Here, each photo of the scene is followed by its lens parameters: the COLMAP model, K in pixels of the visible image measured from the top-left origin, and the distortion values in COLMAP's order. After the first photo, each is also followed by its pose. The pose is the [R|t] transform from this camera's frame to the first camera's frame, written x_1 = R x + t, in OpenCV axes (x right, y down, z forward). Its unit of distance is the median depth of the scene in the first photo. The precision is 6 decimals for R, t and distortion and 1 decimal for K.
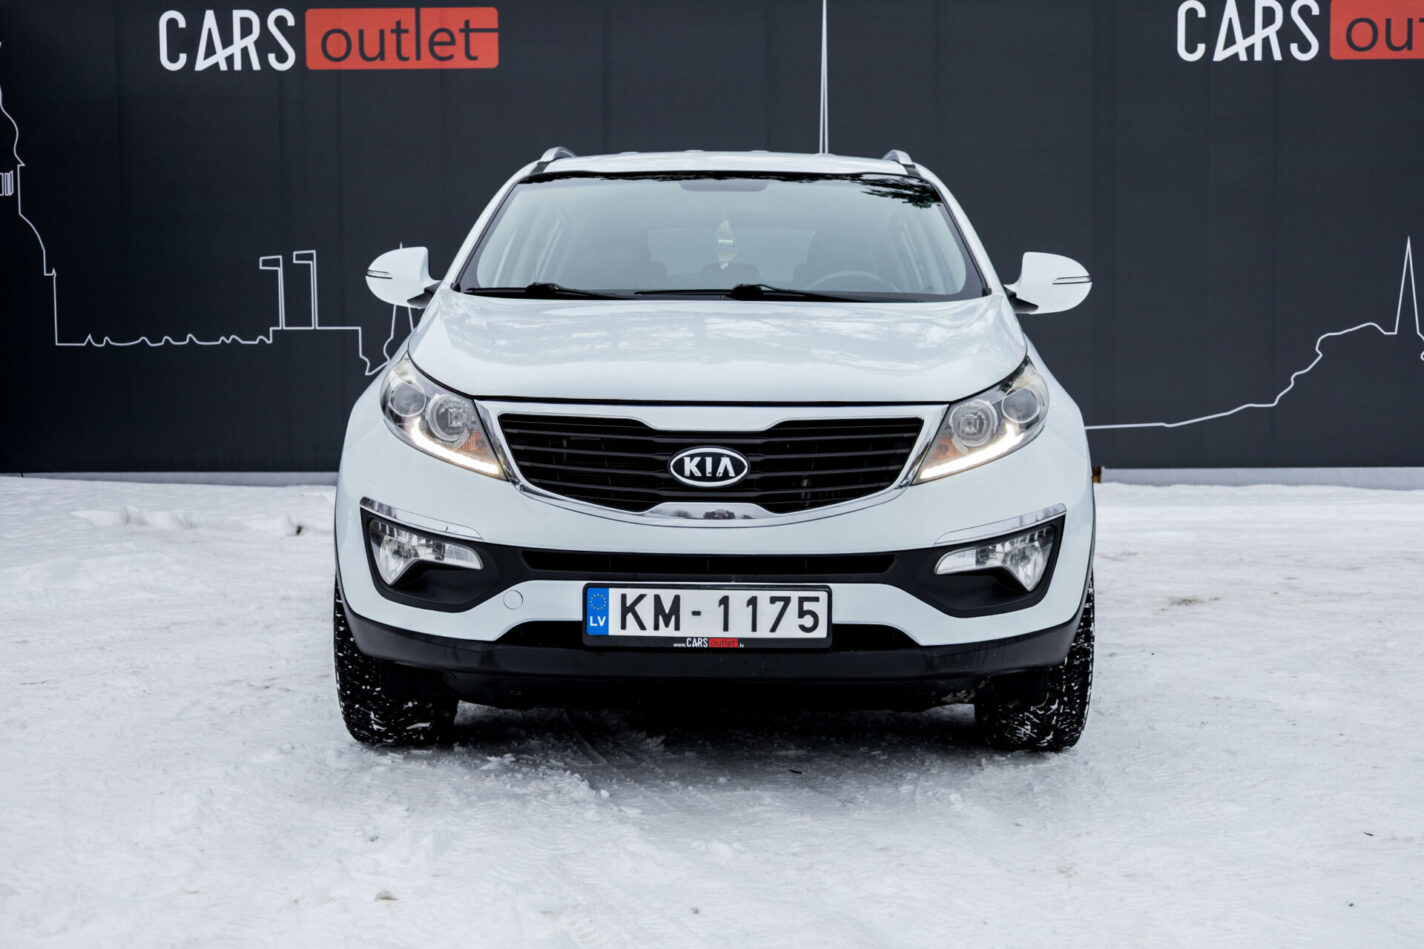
lens RADIAL K [[2044.1, 0, 712.0], [0, 2044.1, 474.5], [0, 0, 1]] dist [0.020208, -0.014222]
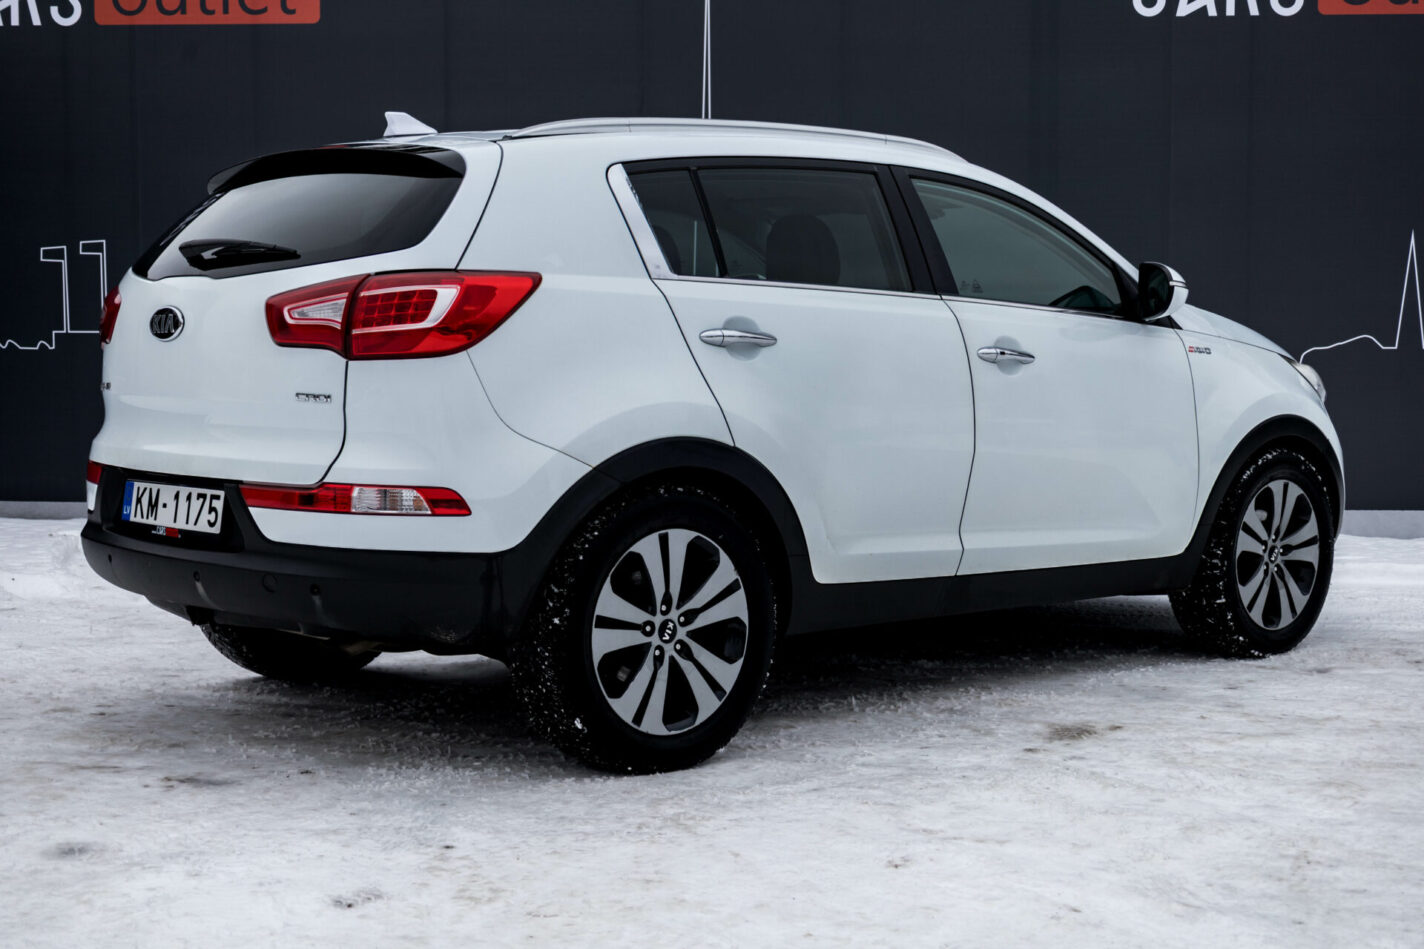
lens RADIAL K [[1941.7, 0, 712.0], [0, 1941.7, 474.5], [0, 0, 1]] dist [-0.003645, -0.029951]
pose [[0.999616, 0.009216, -0.026142, 0.091995], [-0.009196, 0.999957, 0.000879, -0.018701], [0.026149, -0.000639, 0.999658, 0.245509]]
